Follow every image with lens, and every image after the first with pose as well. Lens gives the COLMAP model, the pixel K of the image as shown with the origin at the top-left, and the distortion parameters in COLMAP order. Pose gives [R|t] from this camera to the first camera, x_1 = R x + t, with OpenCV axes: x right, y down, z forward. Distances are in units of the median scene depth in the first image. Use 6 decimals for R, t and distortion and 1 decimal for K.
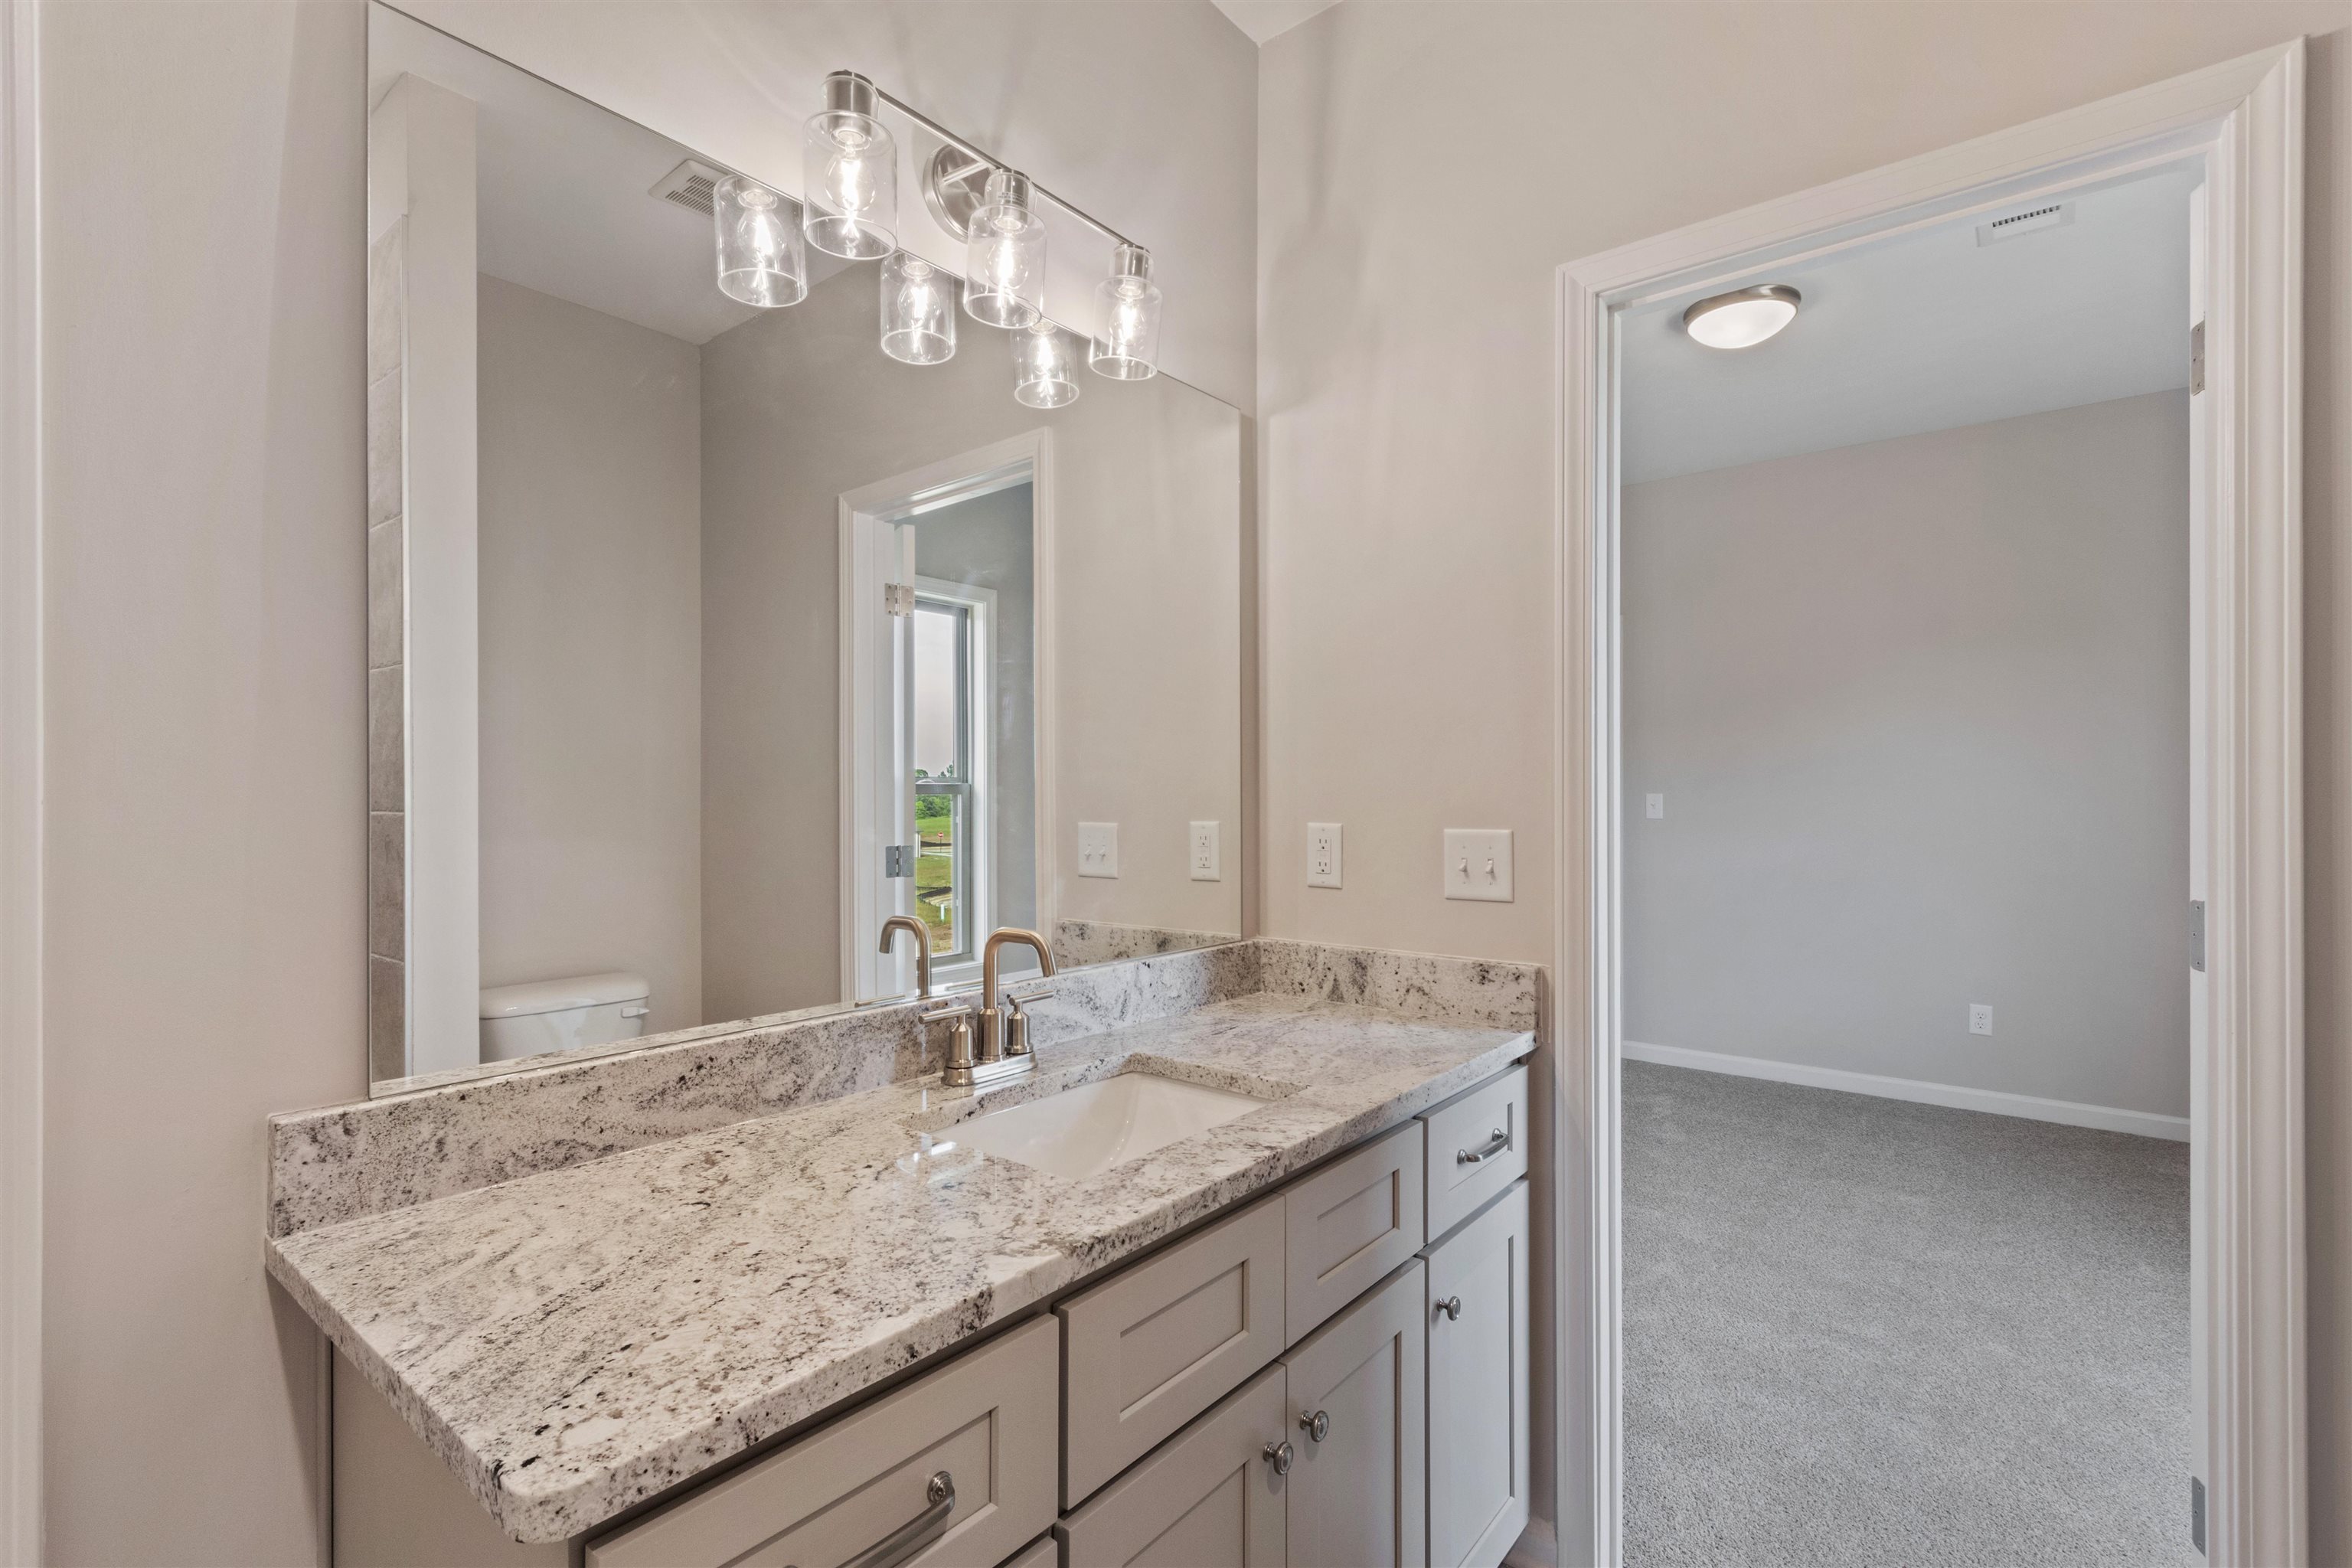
lens RADIAL K [[1080.3, 0, 1185.9], [0, 1080.3, 772.8], [0, 0, 1]] dist [0.008011, -0.002867]
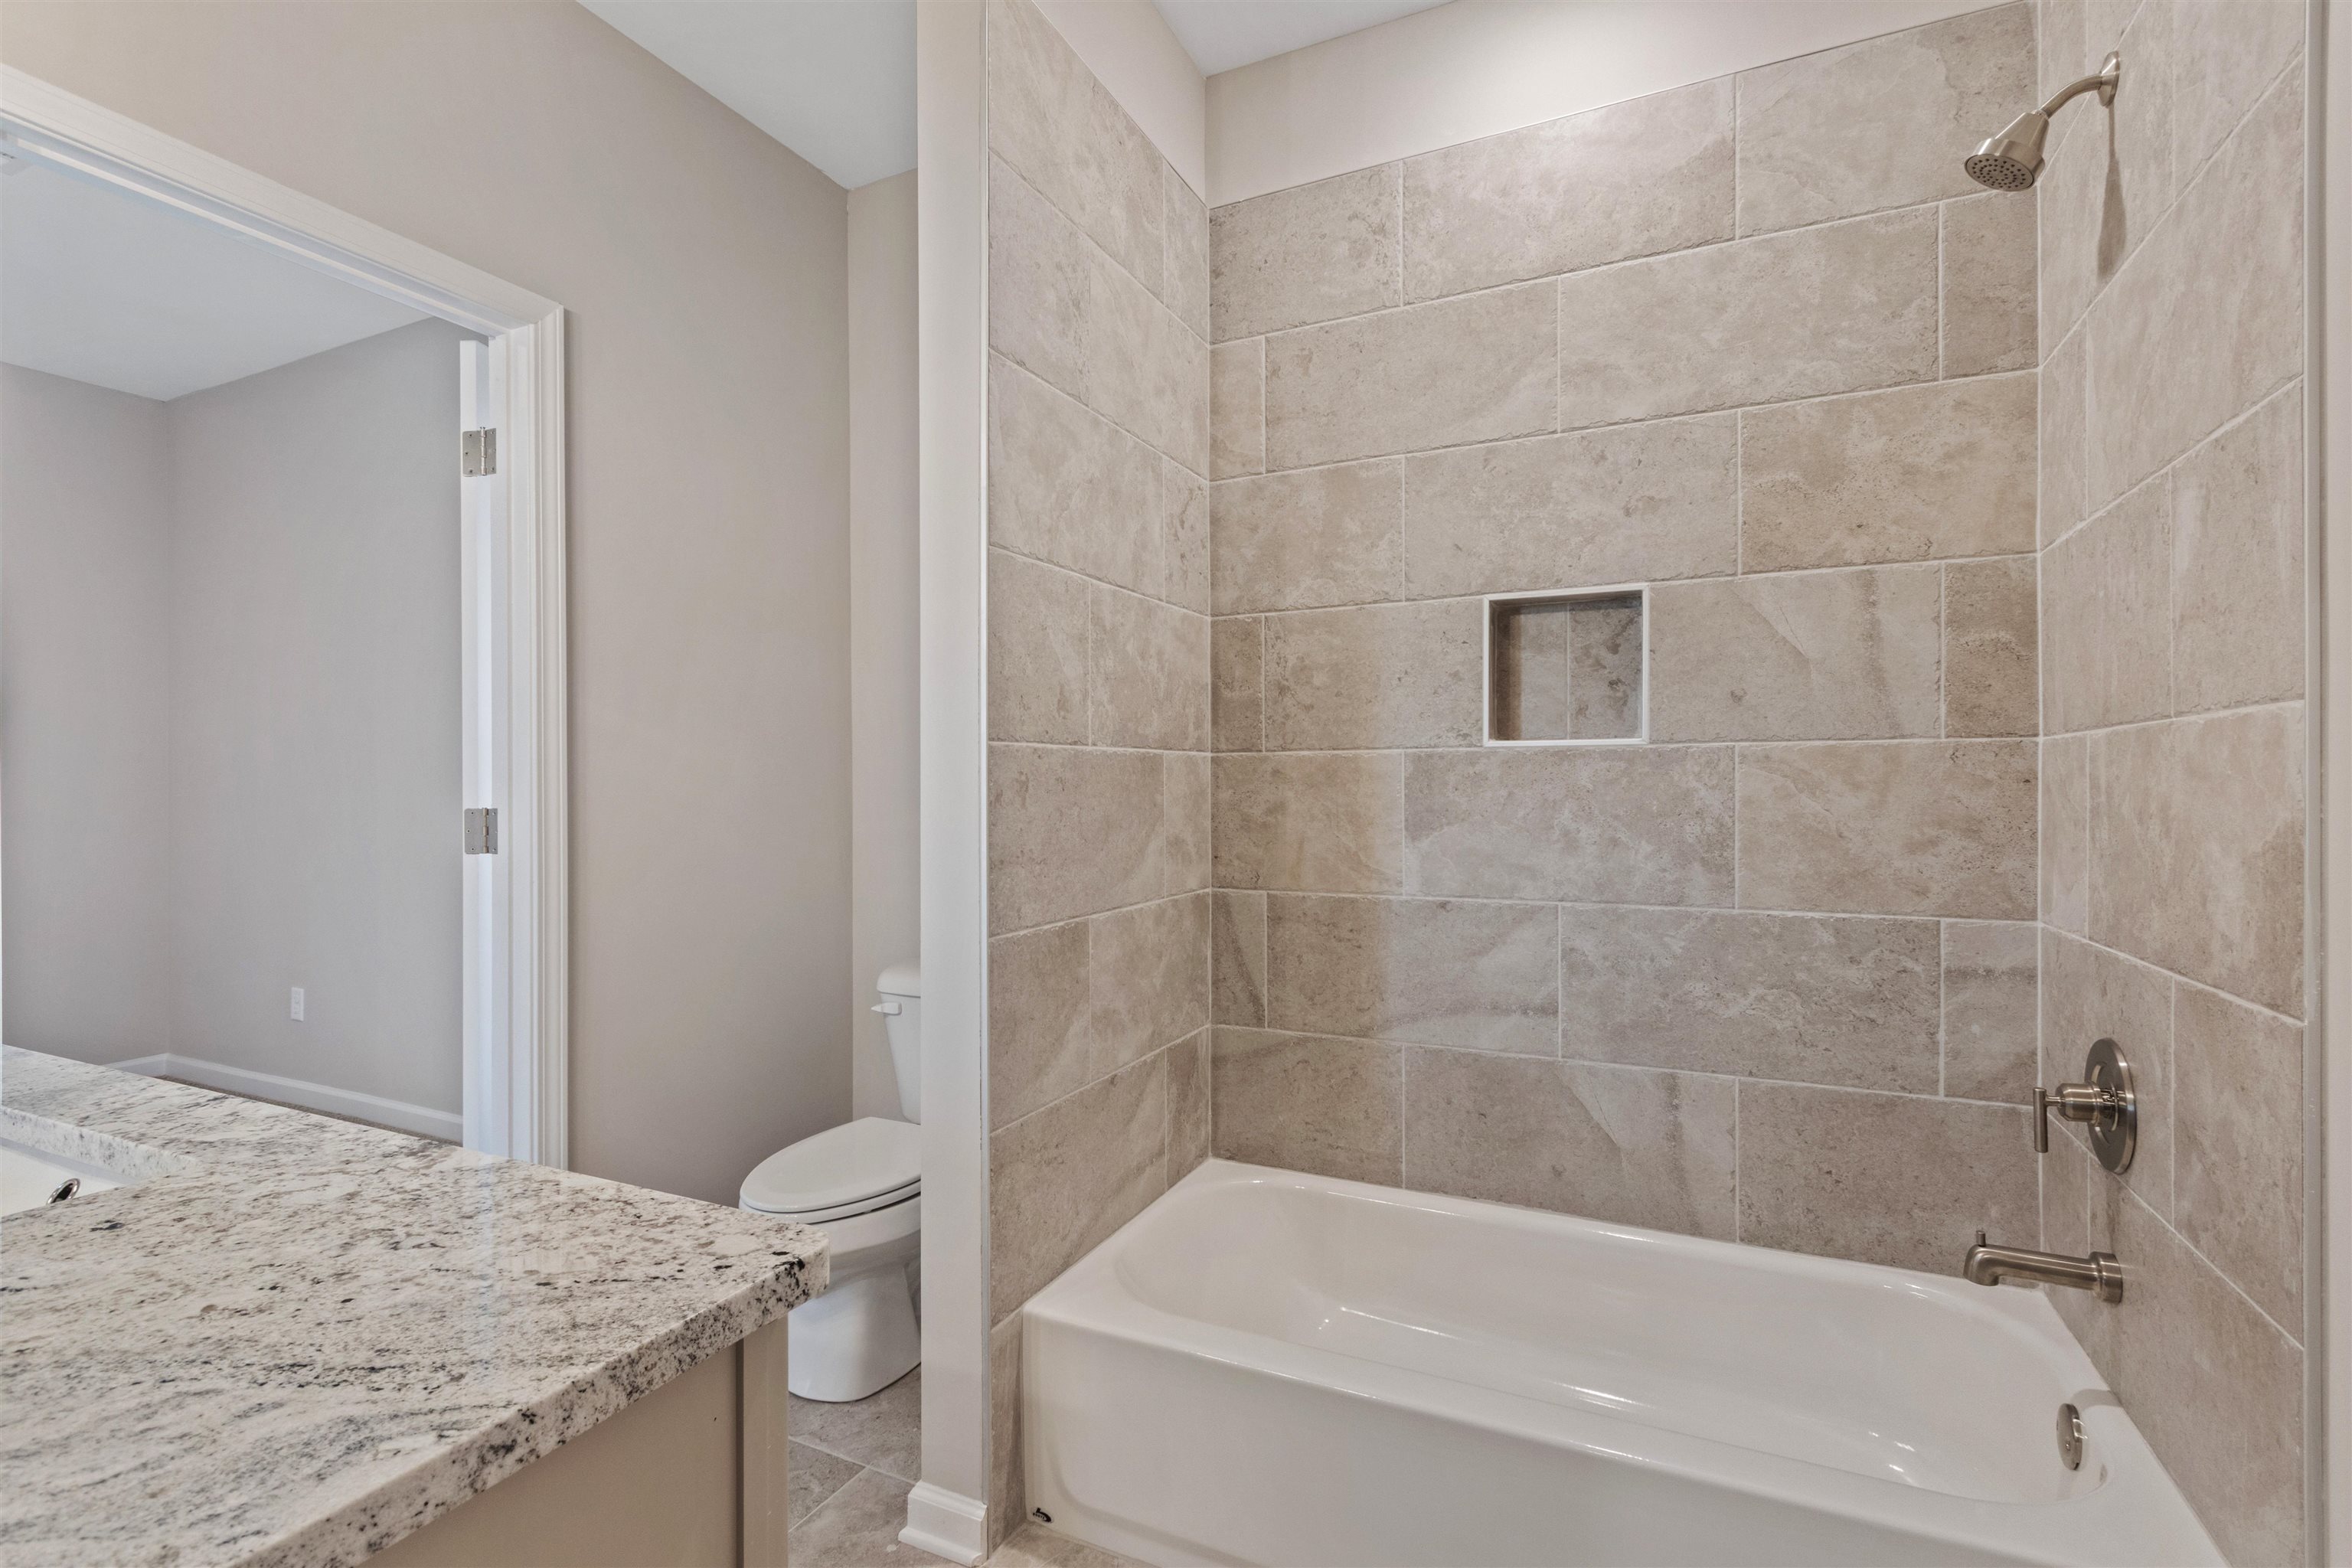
lens RADIAL K [[1080.3, 0, 1176.7], [0, 1080.3, 794.4], [0, 0, 1]] dist [0.008011, -0.002867]
pose [[-0.240338, -0.002775, 0.970685, -2.622735], [-0.011682, 0.999932, -0.000033, 0.276218], [-0.970619, -0.011347, -0.240354, 1.344321]]
